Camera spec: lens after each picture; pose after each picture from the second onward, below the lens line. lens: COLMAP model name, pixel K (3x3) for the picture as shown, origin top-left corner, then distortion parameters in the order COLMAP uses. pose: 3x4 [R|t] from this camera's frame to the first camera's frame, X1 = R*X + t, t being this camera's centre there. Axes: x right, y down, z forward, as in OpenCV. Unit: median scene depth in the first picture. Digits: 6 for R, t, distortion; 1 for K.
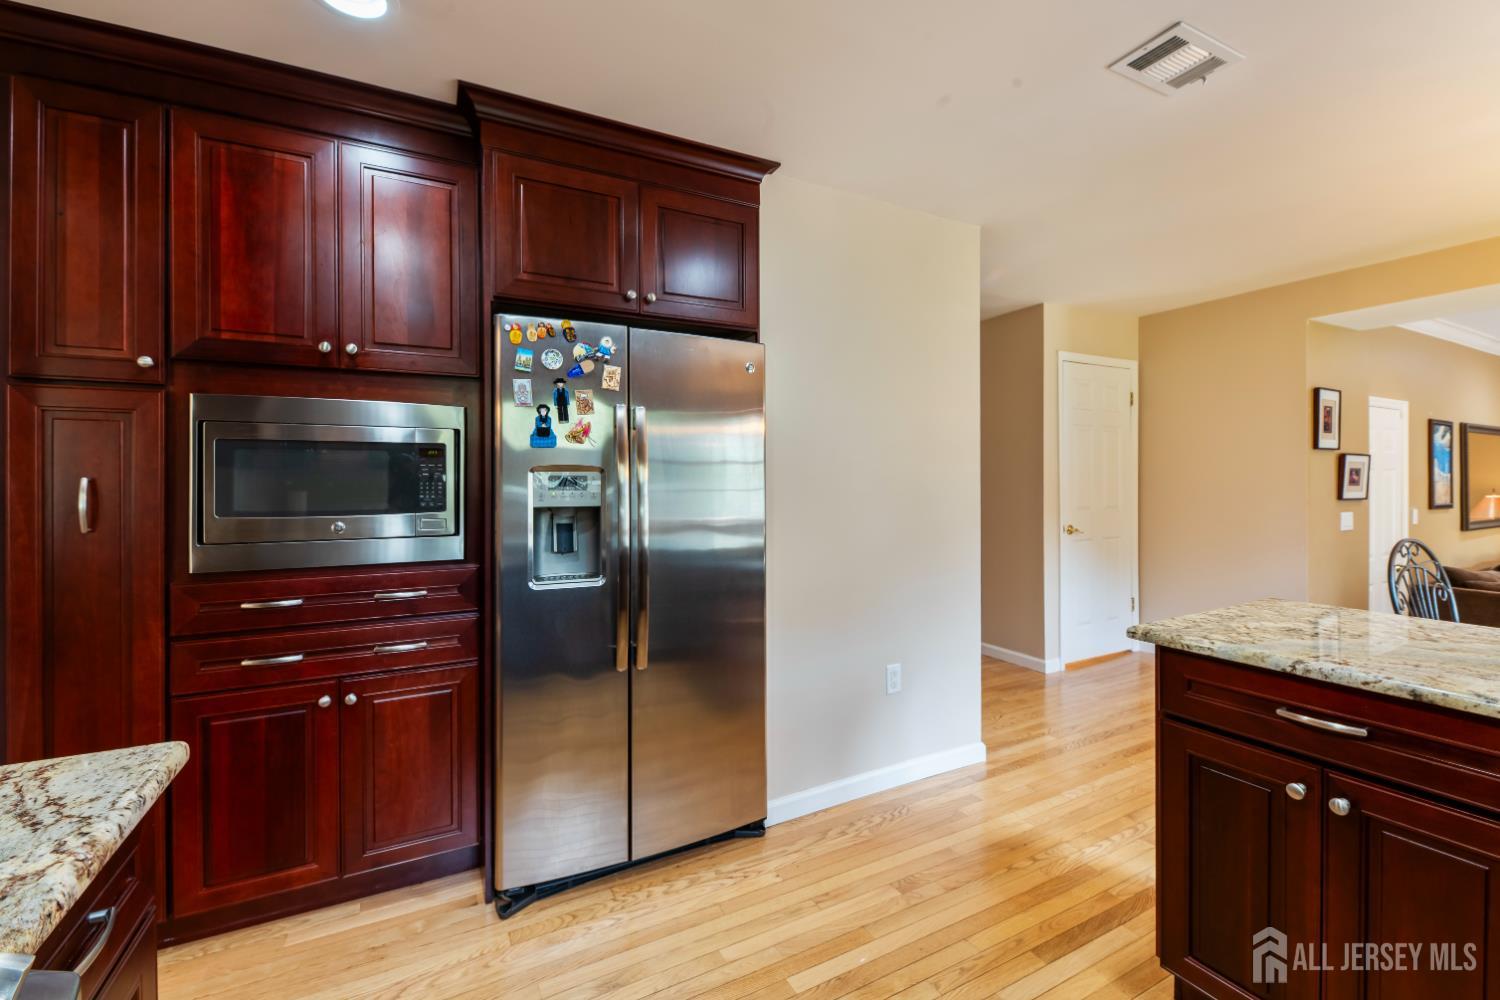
lens RADIAL K [[629.2, 0, 752.7], [0, 629.2, 476.6], [0, 0, 1]] dist [0.001787, -0.001496]
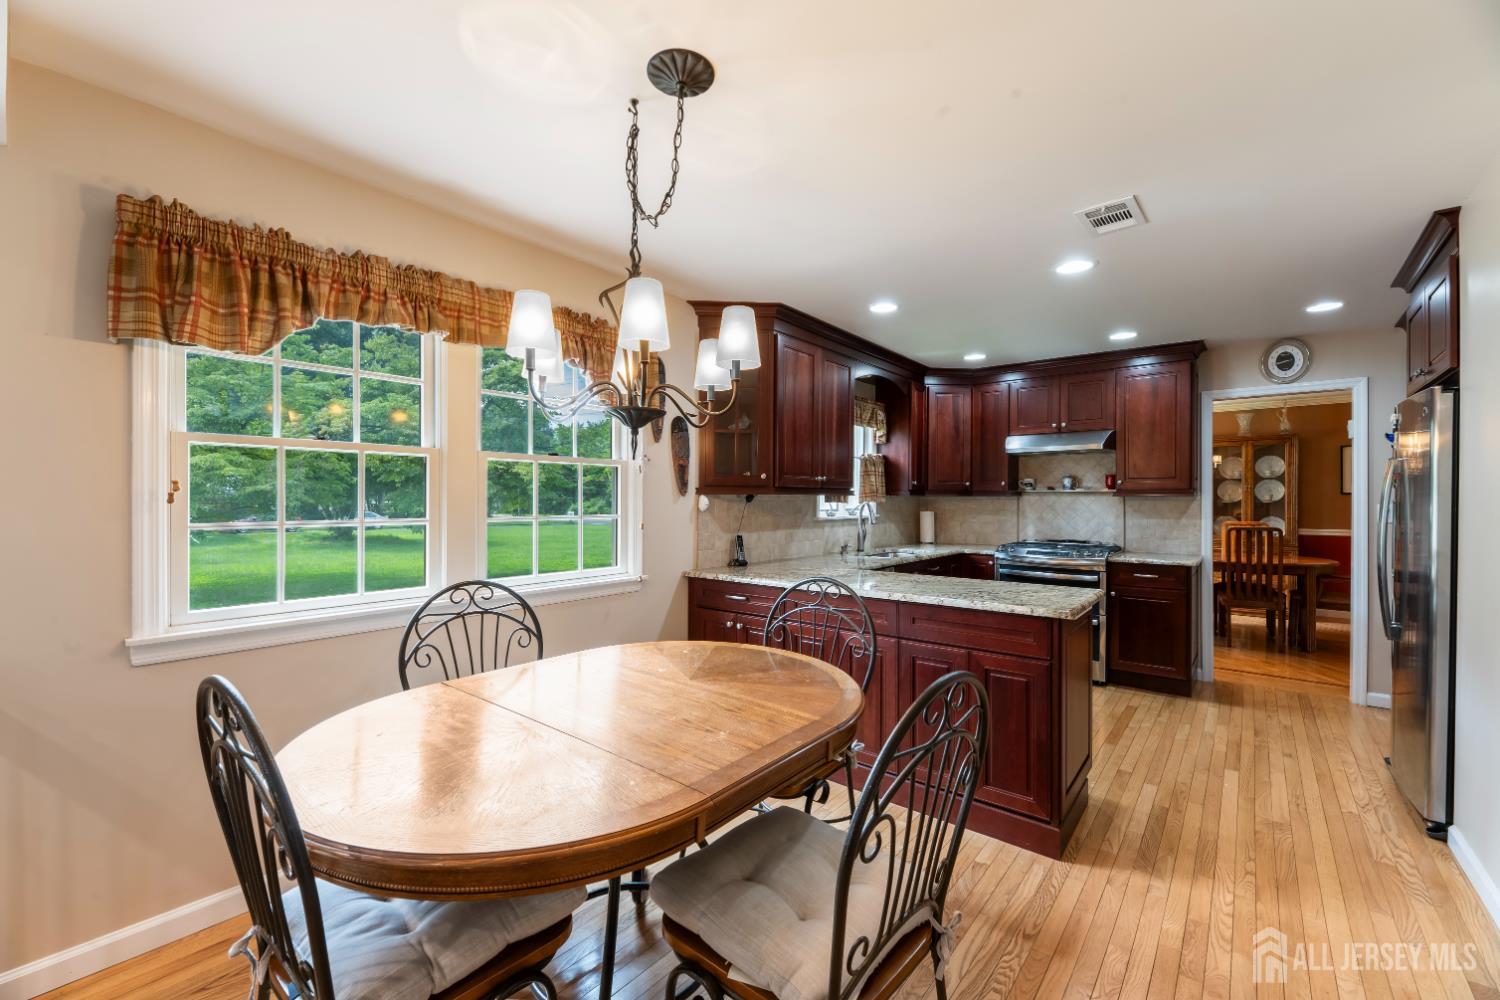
lens RADIAL K [[604.8, 0, 747.2], [0, 604.8, 503.9], [0, 0, 1]] dist [-0.002969, -0.002140]
pose [[-0.925149, 0.005287, -0.379567, 0.836321], [0.003592, 0.999980, 0.005175, -0.009992], [0.379587, 0.003425, -0.925150, 0.838456]]
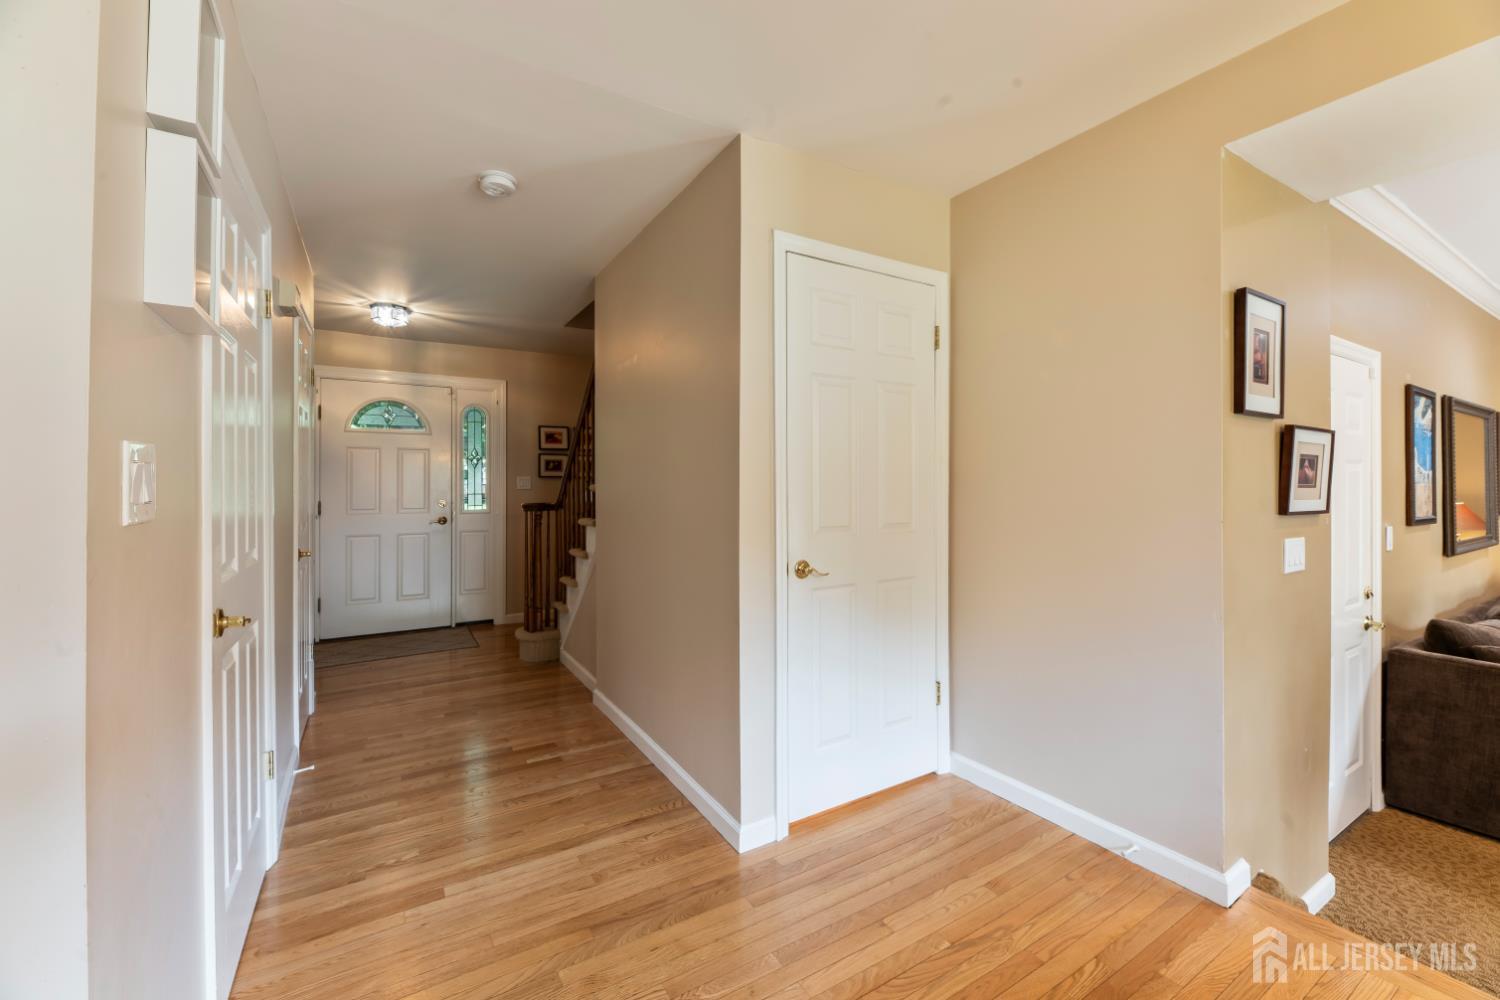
lens RADIAL K [[604.8, 0, 762.0], [0, 604.8, 478.6], [0, 0, 1]] dist [-0.002969, -0.002140]
pose [[0.998283, 0.003370, 0.058480, 0.457365], [-0.003092, 0.999983, -0.004844, 0.010390], [-0.058496, 0.004655, 0.998277, 0.509578]]
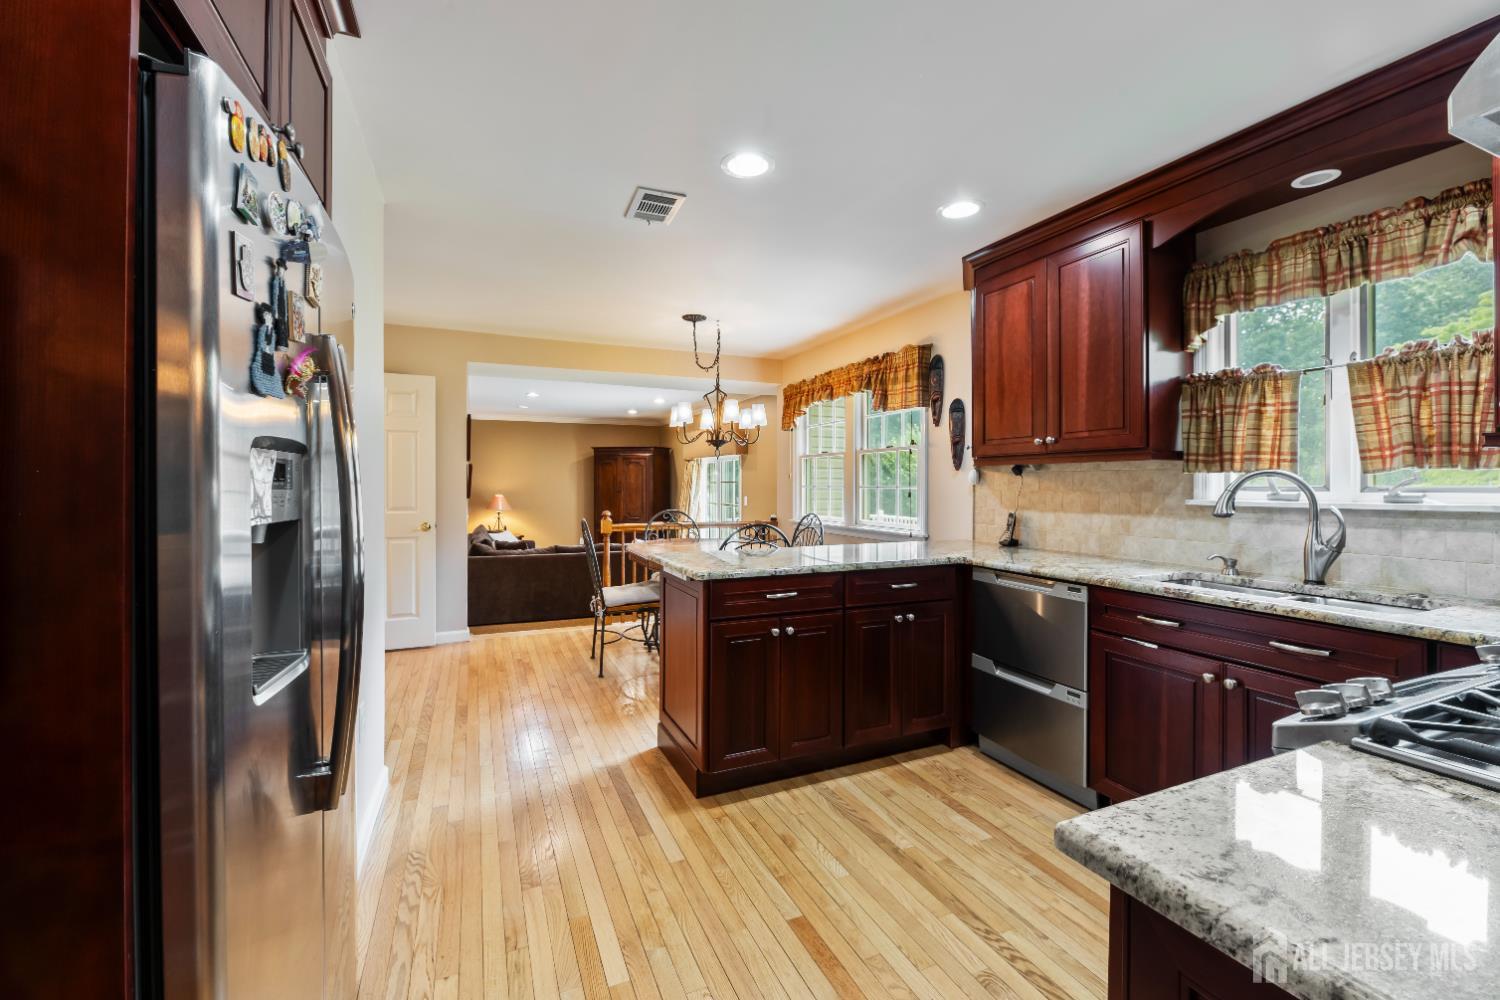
lens RADIAL K [[629.2, 0, 746.2], [0, 629.2, 483.0], [0, 0, 1]] dist [0.001787, -0.001496]
pose [[0.079123, 0.006863, 0.996841, -0.358983], [-0.004549, 0.999968, -0.006524, 0.009397], [-0.996854, -0.004019, 0.079152, 0.283076]]
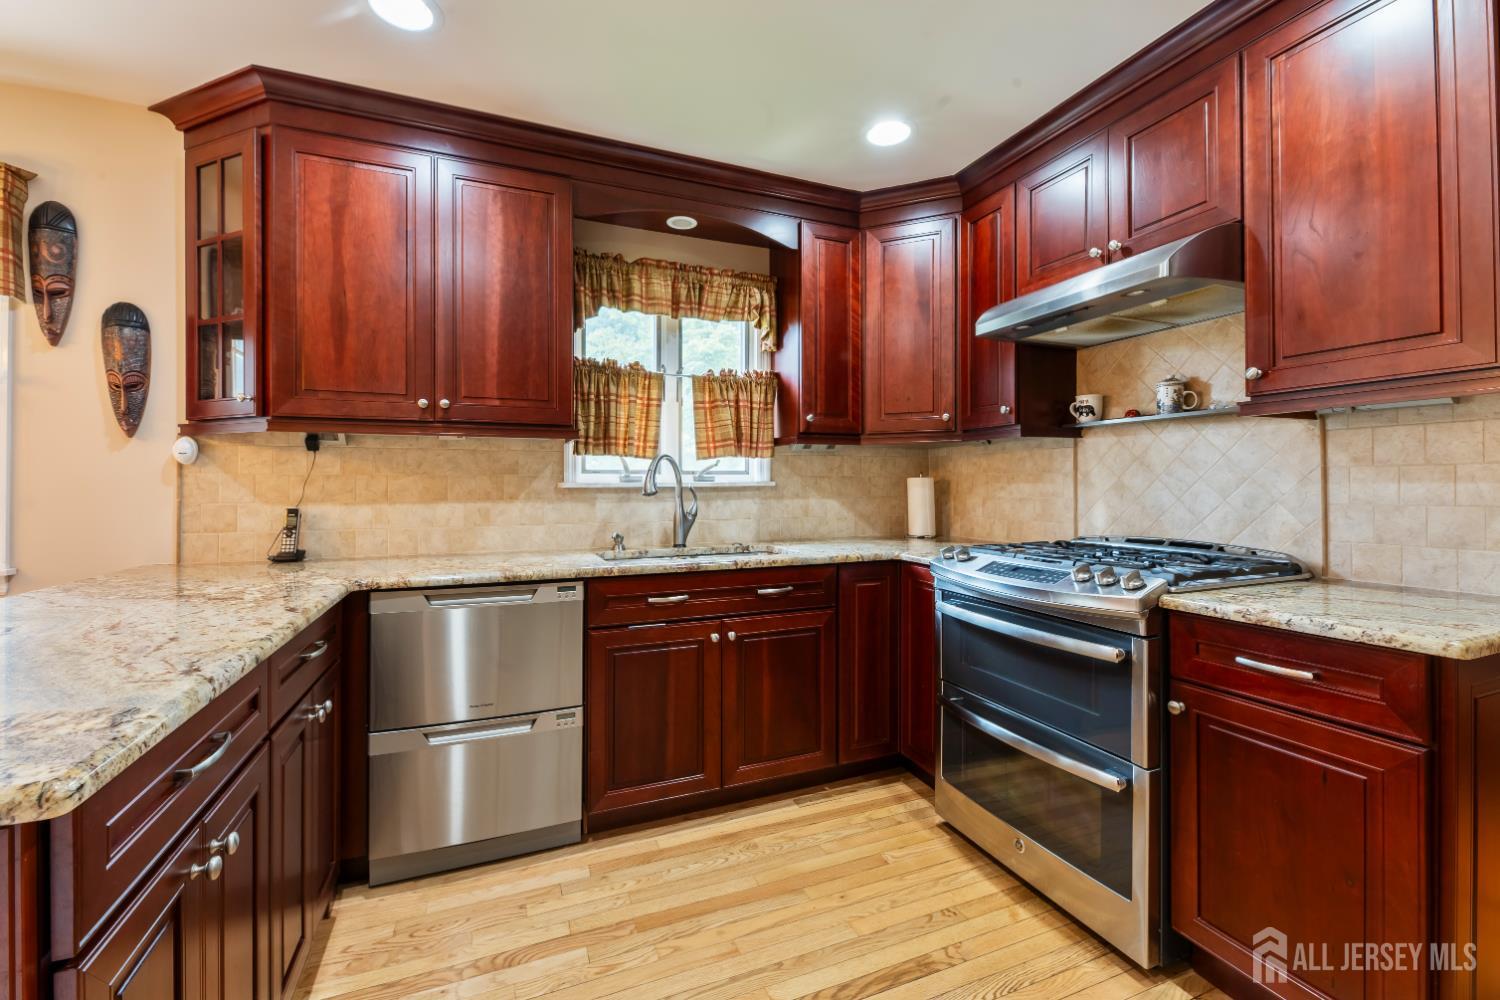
lens RADIAL K [[629.2, 0, 753.6], [0, 629.2, 483.5], [0, 0, 1]] dist [0.001787, -0.001496]
pose [[-0.995293, 0.008222, 0.096559, 0.060258], [0.007475, 0.999939, -0.008091, 0.027650], [-0.096620, -0.007331, -0.995294, 0.493496]]
